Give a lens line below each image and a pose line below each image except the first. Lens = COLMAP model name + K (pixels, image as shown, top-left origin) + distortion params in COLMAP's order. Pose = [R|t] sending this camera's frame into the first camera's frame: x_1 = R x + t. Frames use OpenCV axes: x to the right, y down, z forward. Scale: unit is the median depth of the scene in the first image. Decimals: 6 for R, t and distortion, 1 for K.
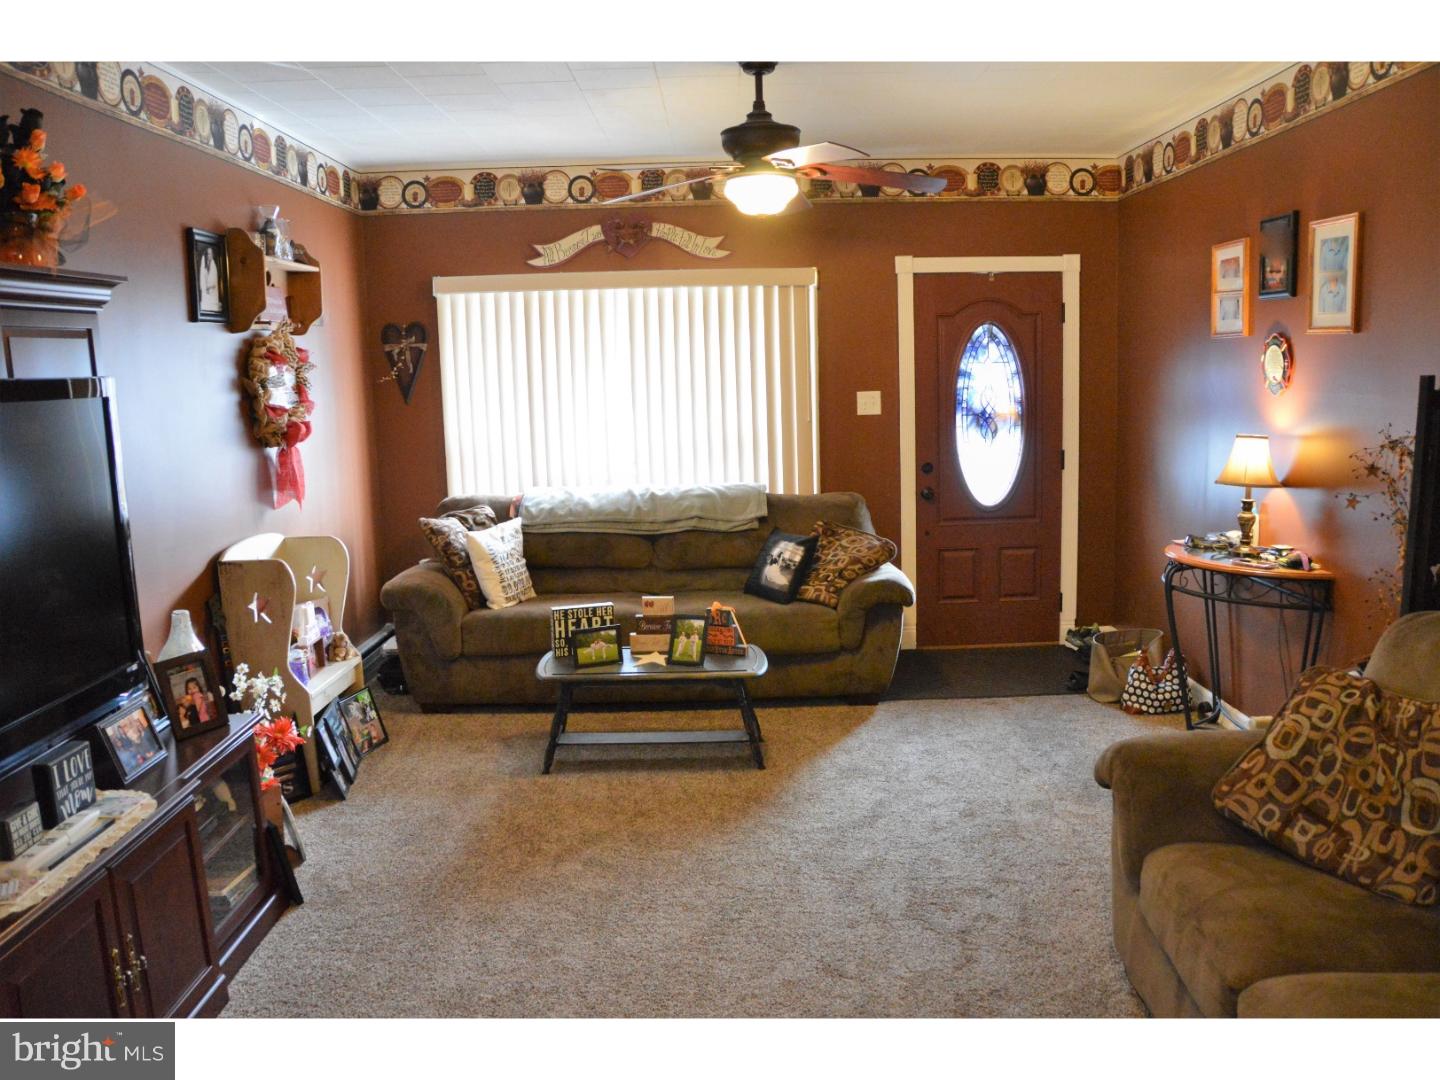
lens RADIAL K [[1140.6, 0, 716.0], [0, 1140.6, 537.0], [0, 0, 1]] dist [-0.157806, 0.113399]
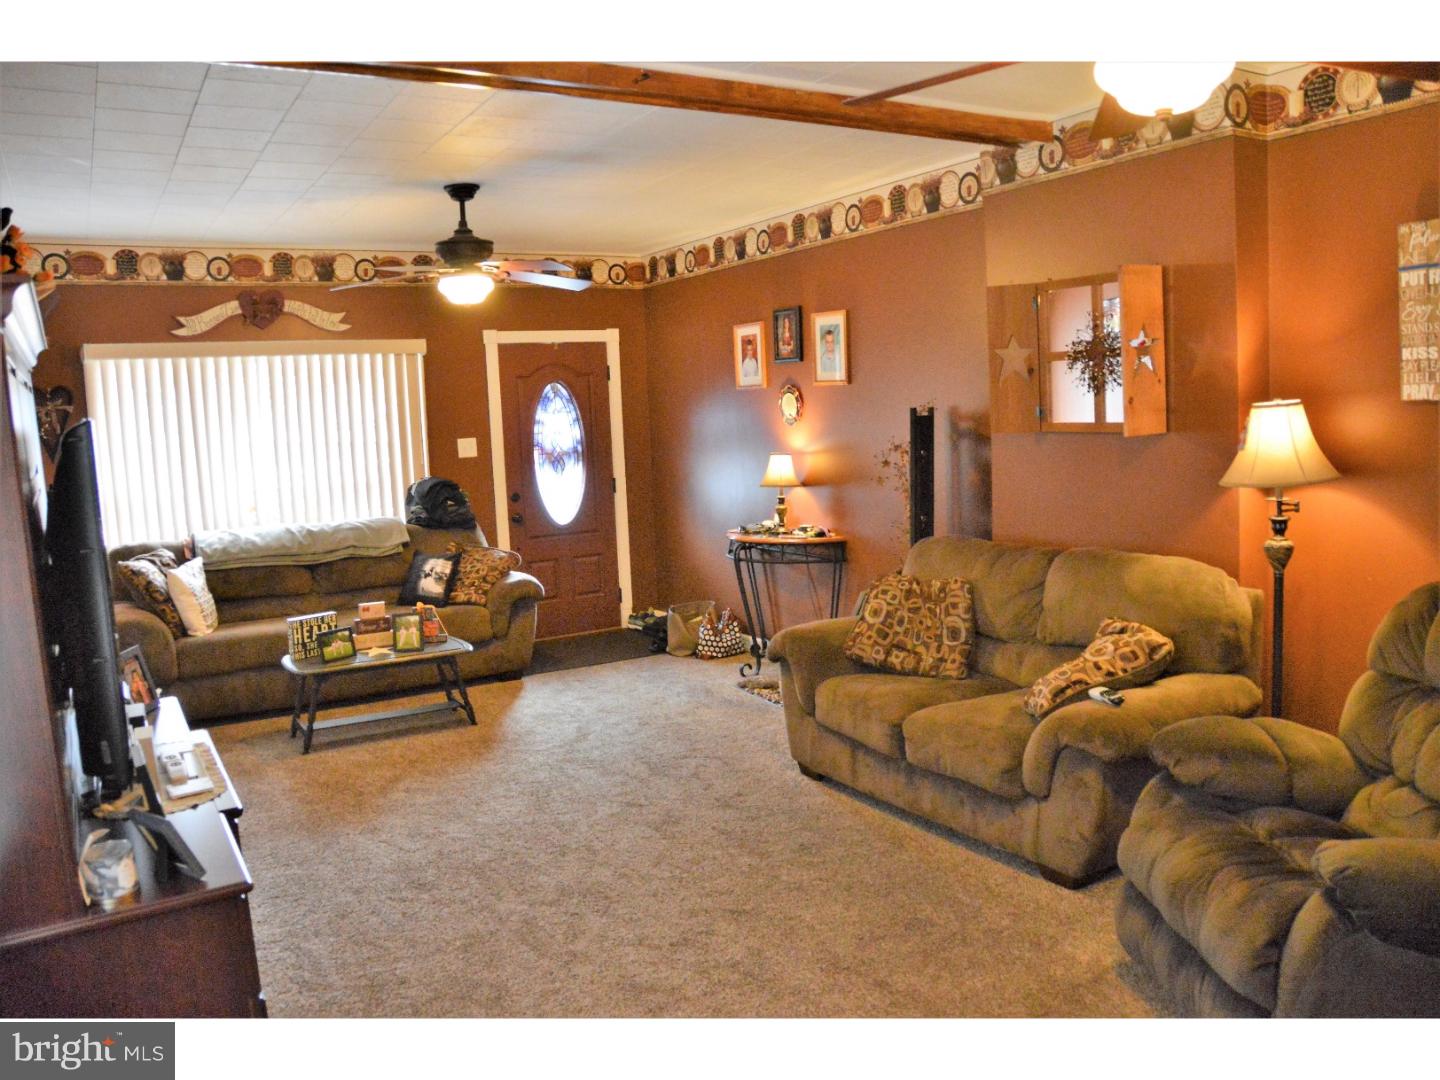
lens RADIAL K [[1140.6, 0, 716.0], [0, 1140.6, 537.0], [0, 0, 1]] dist [-0.157806, 0.113399]
pose [[0.860676, -0.067988, 0.504593, -0.305258], [0.094068, 0.995217, -0.026356, 0.043181], [-0.500388, 0.070150, 0.862955, -0.226514]]
